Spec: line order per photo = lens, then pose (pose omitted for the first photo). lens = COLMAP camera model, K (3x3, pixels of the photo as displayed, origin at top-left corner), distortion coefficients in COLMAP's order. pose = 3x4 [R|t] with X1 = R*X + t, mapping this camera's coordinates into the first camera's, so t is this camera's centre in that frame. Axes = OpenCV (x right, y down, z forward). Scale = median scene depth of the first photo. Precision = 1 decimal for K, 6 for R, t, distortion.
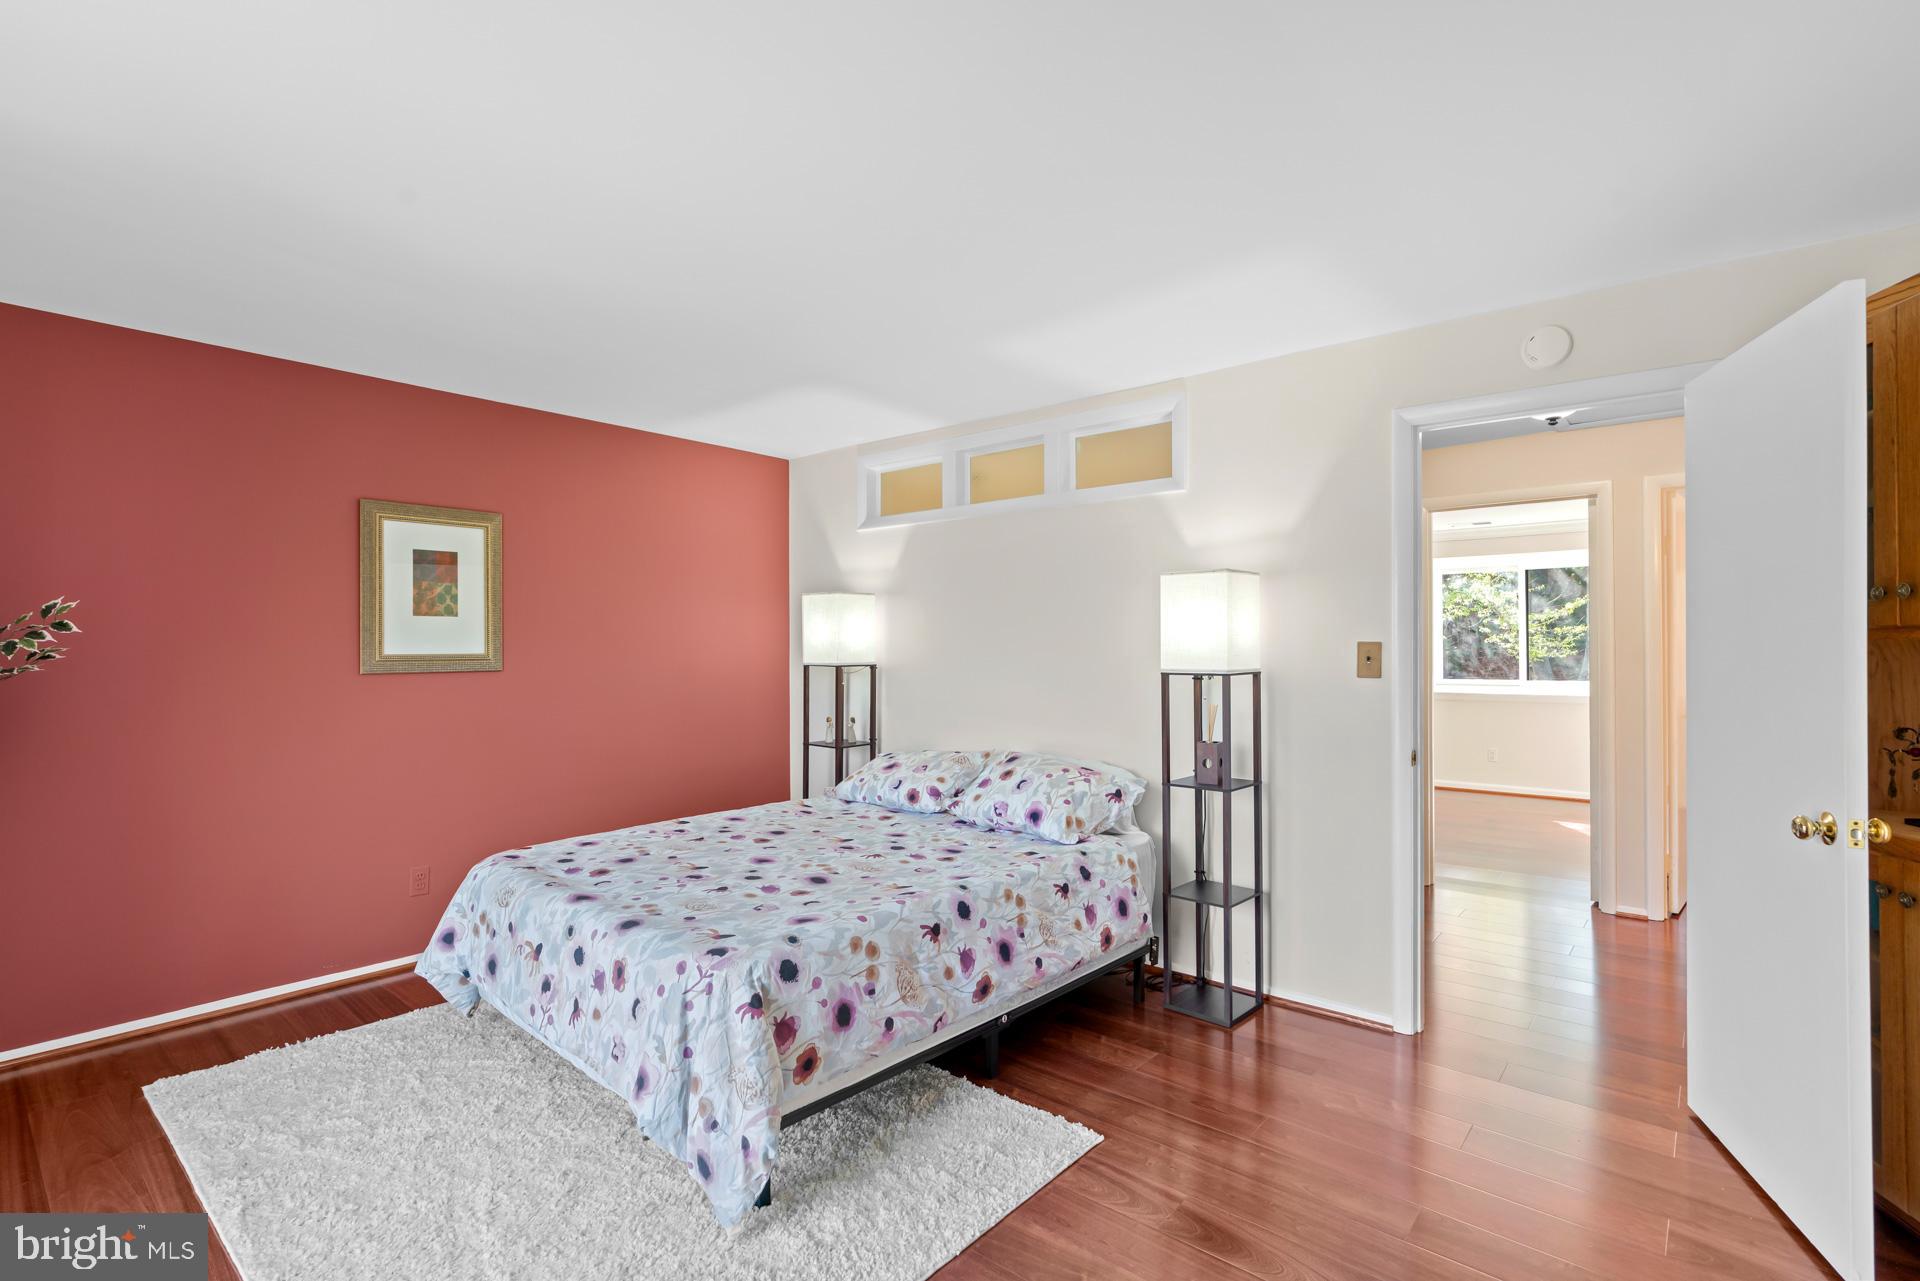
lens RADIAL K [[895.1, 0, 960.0], [0, 895.1, 642.2], [0, 0, 1]] dist [-0.016016, 0.000355]
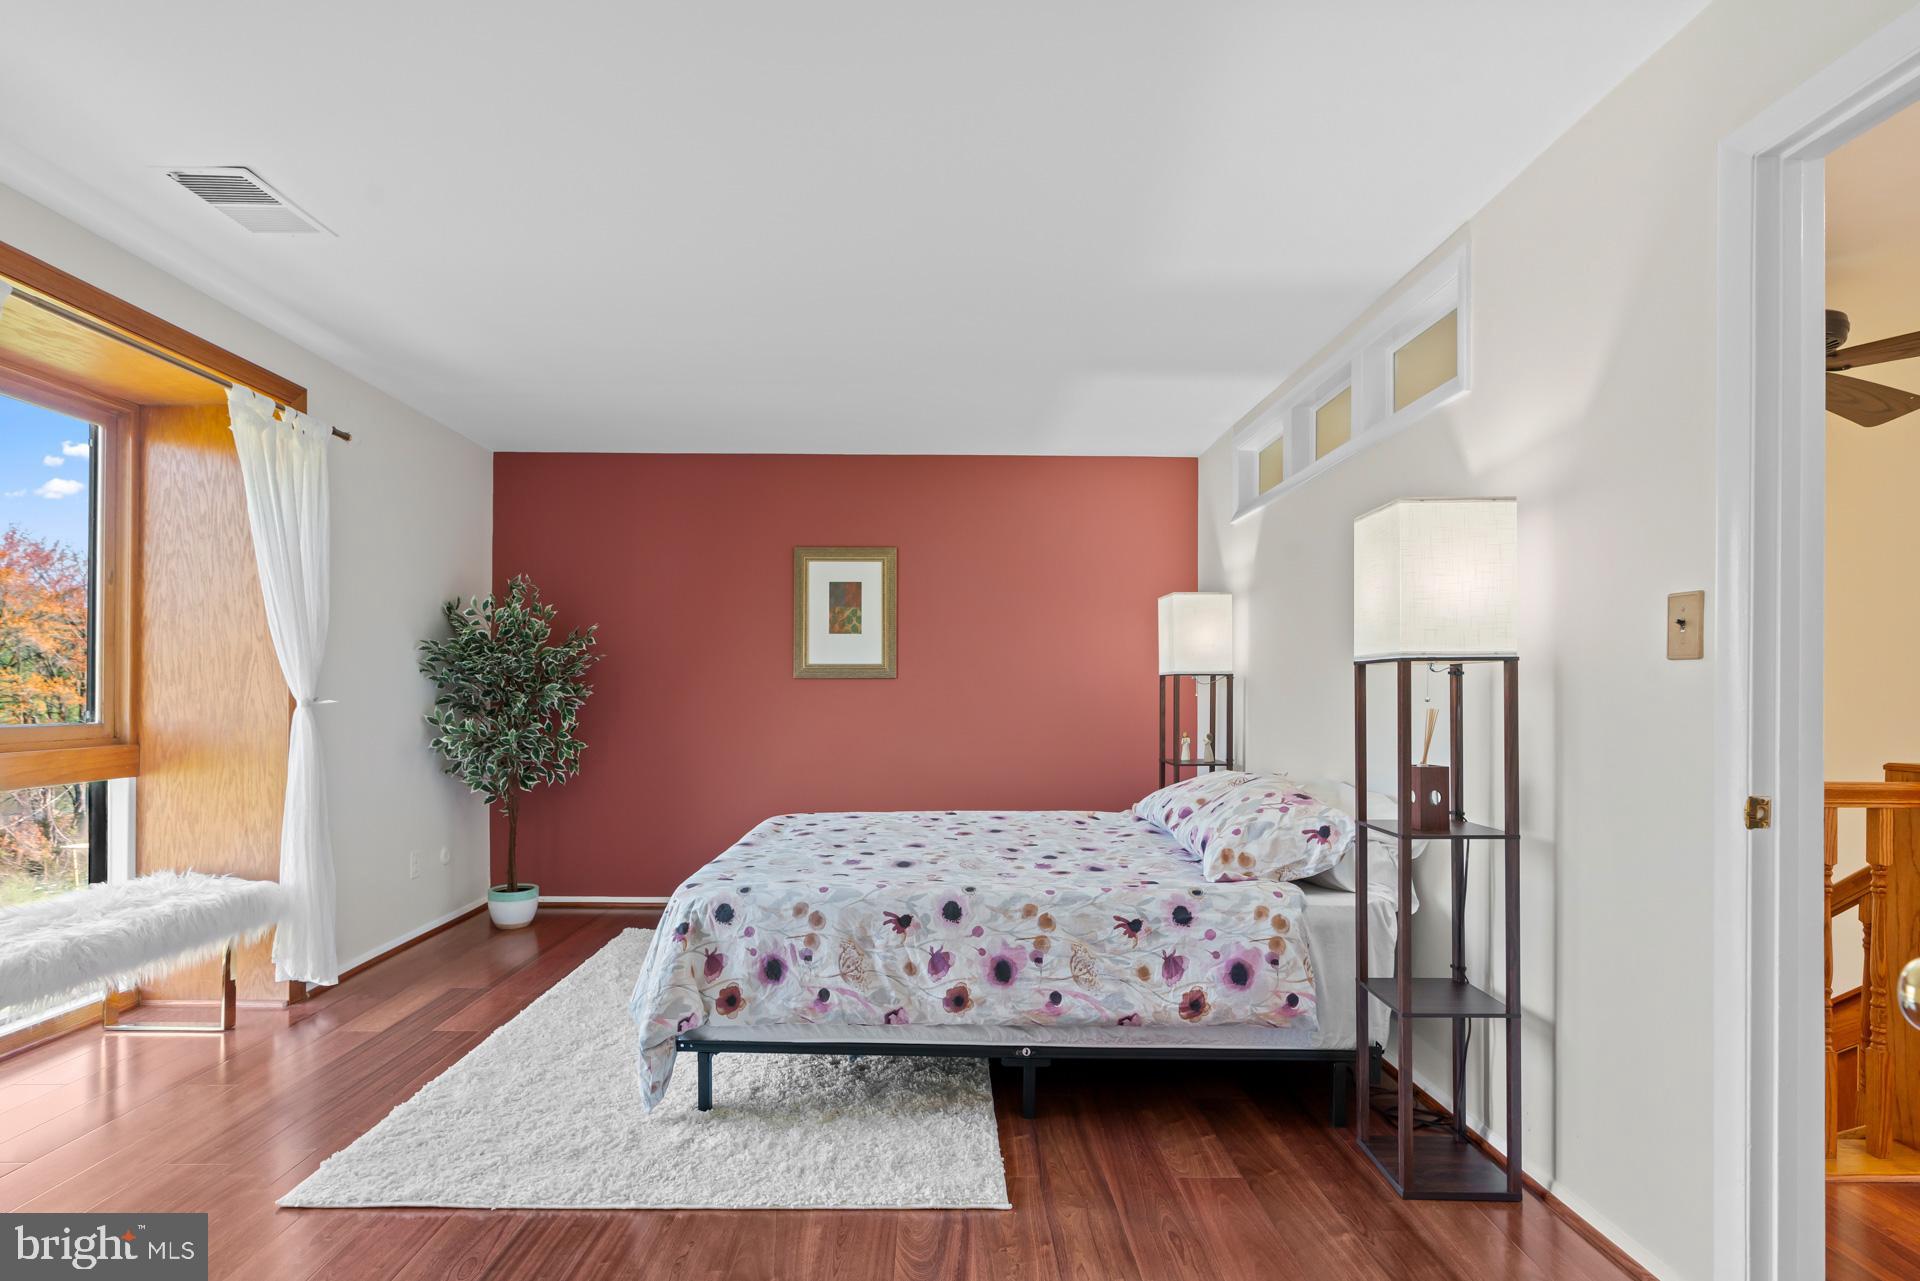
lens RADIAL K [[895.1, 0, 913.3], [0, 895.1, 690.1], [0, 0, 1]] dist [-0.016016, 0.000355]
pose [[0.658303, 0.004156, -0.752741, 0.564297], [0.000890, 0.999980, 0.006299, 0.055388], [0.752752, -0.004816, 0.658286, 0.305380]]
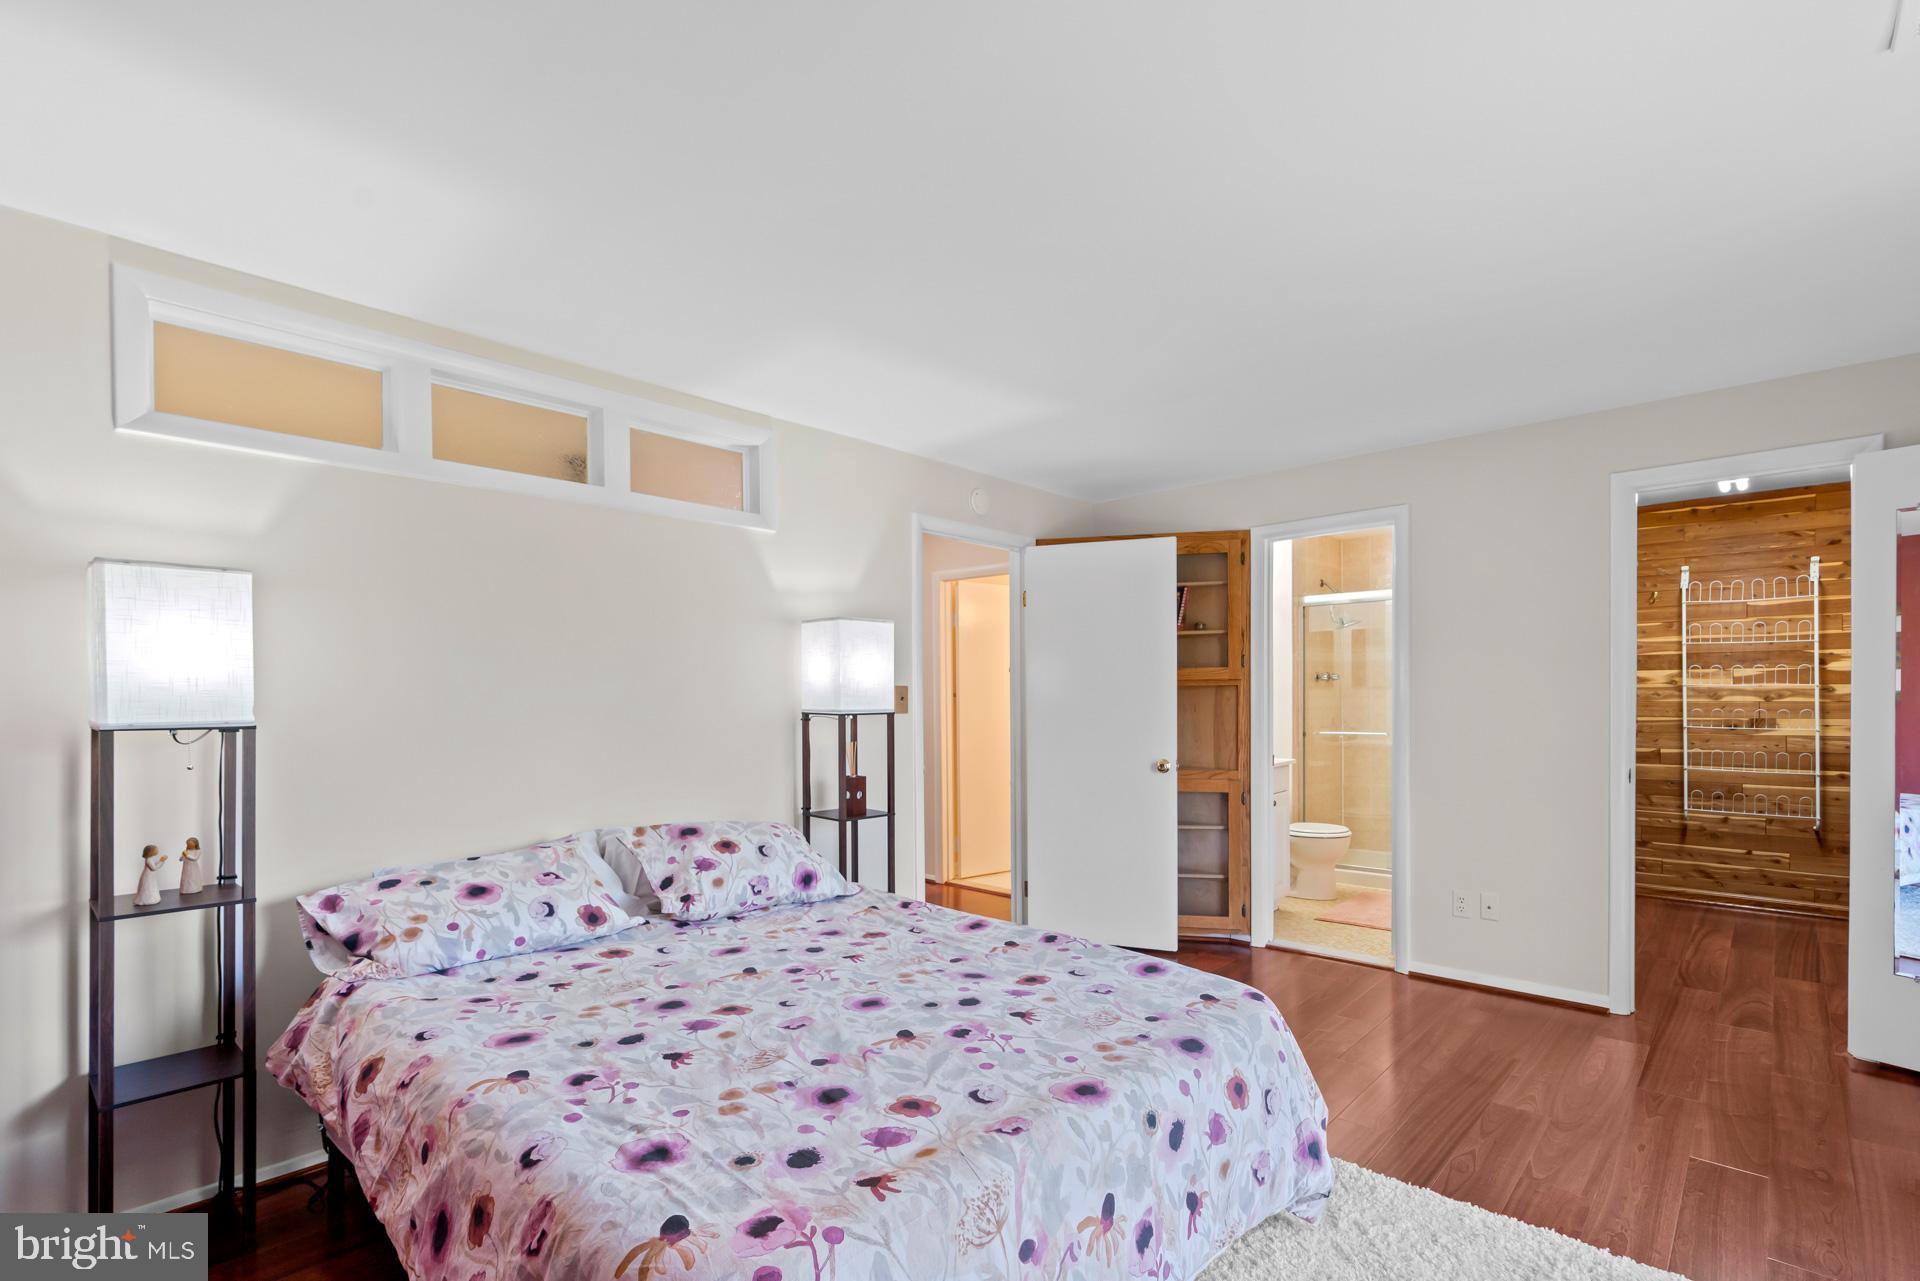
lens RADIAL K [[861.7, 0, 991.2], [0, 861.7, 703.9], [0, 0, 1]] dist [-0.008307, 0.003160]
pose [[0.042748, -0.014197, 0.998985, -0.828197], [-0.001827, 0.999896, 0.014288, 0.009348], [-0.999084, -0.002435, 0.042718, 0.849064]]
